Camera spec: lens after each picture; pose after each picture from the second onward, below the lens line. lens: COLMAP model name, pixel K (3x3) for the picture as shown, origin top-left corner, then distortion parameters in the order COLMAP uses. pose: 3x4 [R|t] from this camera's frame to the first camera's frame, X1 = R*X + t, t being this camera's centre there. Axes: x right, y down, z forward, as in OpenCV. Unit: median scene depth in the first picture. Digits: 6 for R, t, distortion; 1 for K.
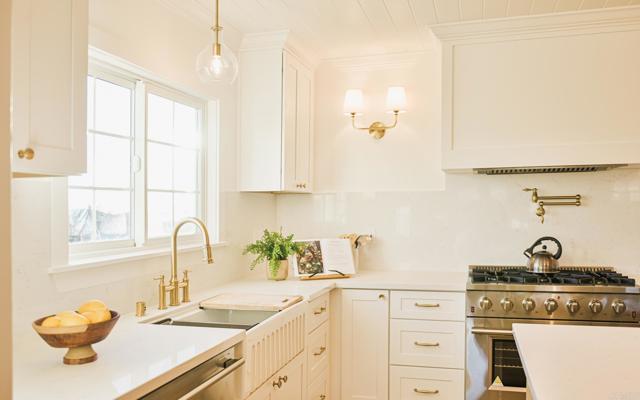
lens RADIAL K [[556.1, 0, 329.0], [0, 556.1, 200.8], [0, 0, 1]] dist [0.008524, 0.005535]
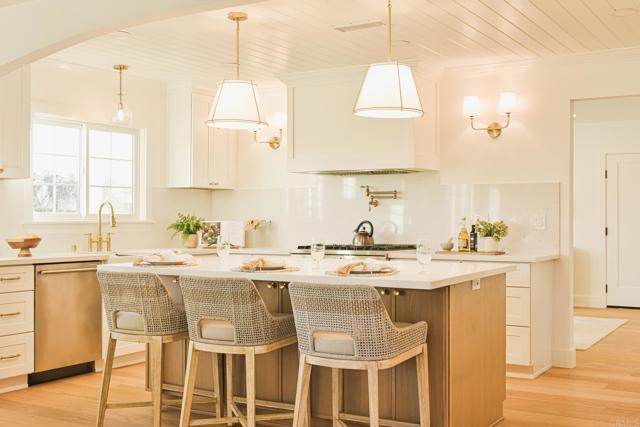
lens RADIAL K [[791.3, 0, 320.0], [0, 791.3, 213.5], [0, 0, 1]] dist [0.000069, -0.013882]
pose [[0.959907, 0.010671, -0.280117, 0.838959], [-0.008620, 0.999926, 0.008554, 0.031081], [0.280187, -0.005797, 0.959928, -0.929498]]
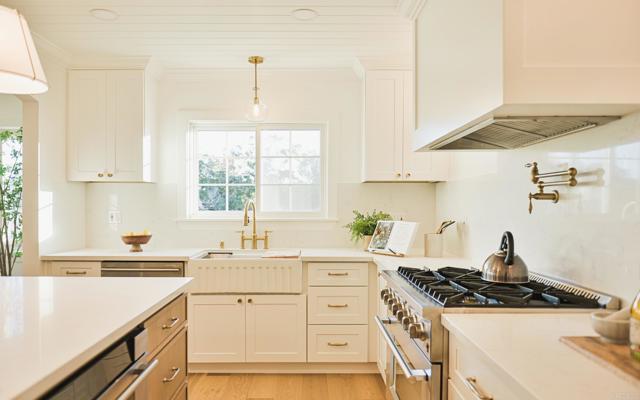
lens RADIAL K [[429.5, 0, 308.9], [0, 429.5, 207.5], [0, 0, 1]] dist [-0.000458, 0.000334]
pose [[0.244748, 0.019521, -0.969390, 0.846672], [0.008649, 0.999714, 0.022316, 0.019293], [0.969548, -0.013846, 0.244509, 0.637378]]
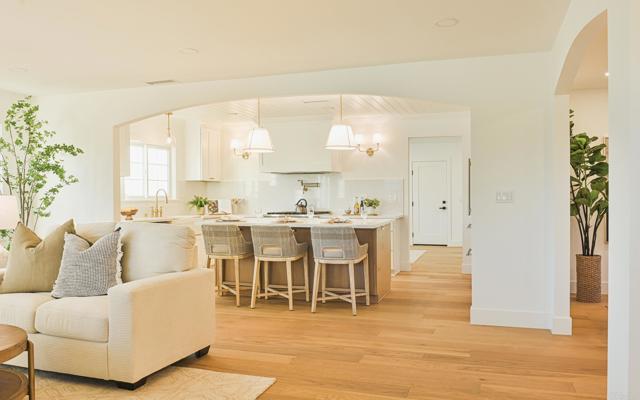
lens RADIAL K [[539.0, 0, 321.2], [0, 539.0, 205.9], [0, 0, 1]] dist [0.005879, 0.000515]
pose [[0.998341, 0.008020, -0.057020, 0.626971], [-0.006342, 0.999543, 0.029562, 0.022732], [0.057231, -0.029151, 0.997935, -1.512220]]
